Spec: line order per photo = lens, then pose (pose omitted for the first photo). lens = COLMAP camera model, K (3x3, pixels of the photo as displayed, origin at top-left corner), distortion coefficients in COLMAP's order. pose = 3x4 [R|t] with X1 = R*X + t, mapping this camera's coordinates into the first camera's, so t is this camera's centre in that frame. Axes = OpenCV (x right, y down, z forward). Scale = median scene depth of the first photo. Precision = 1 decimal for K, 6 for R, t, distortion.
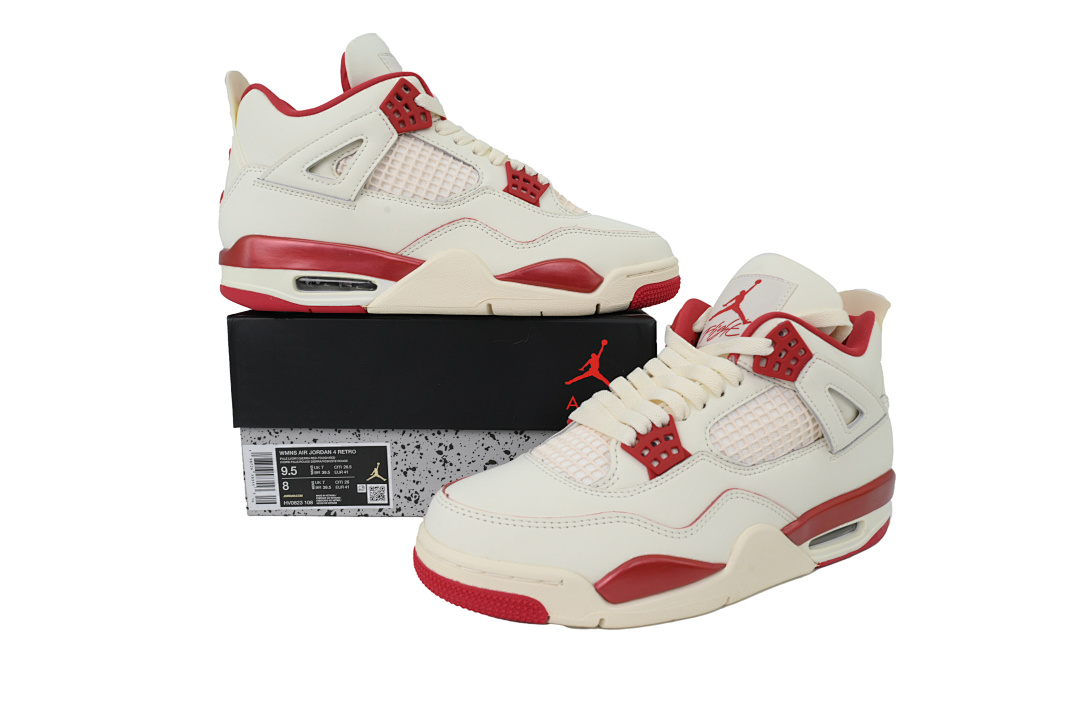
lens RADIAL K [[724.1, 0, 540.4], [0, 724.1, 356.6], [0, 0, 1]] dist [-0.070997, -0.003364]
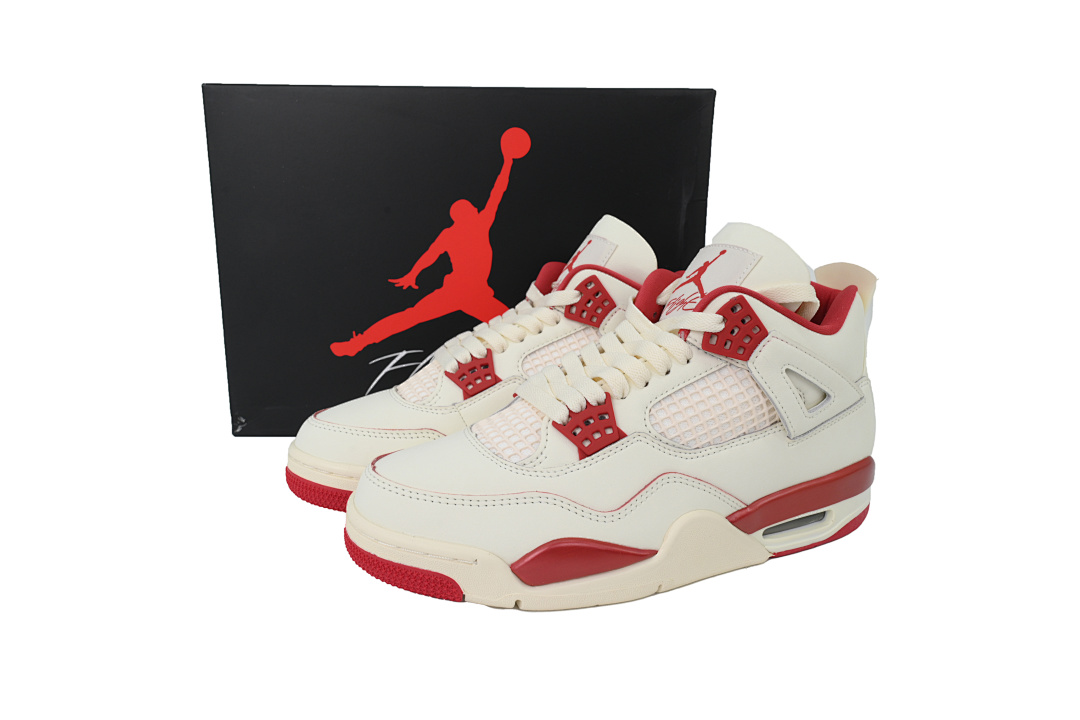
lens RADIAL K [[724.1, 0, 542.1], [0, 724.1, 367.7], [0, 0, 1]] dist [-0.070997, -0.003364]
pose [[0.995659, 0.025744, -0.089439, 0.174124], [-0.019724, 0.997520, 0.067560, -0.014574], [0.090957, -0.065502, 0.993698, 0.046089]]
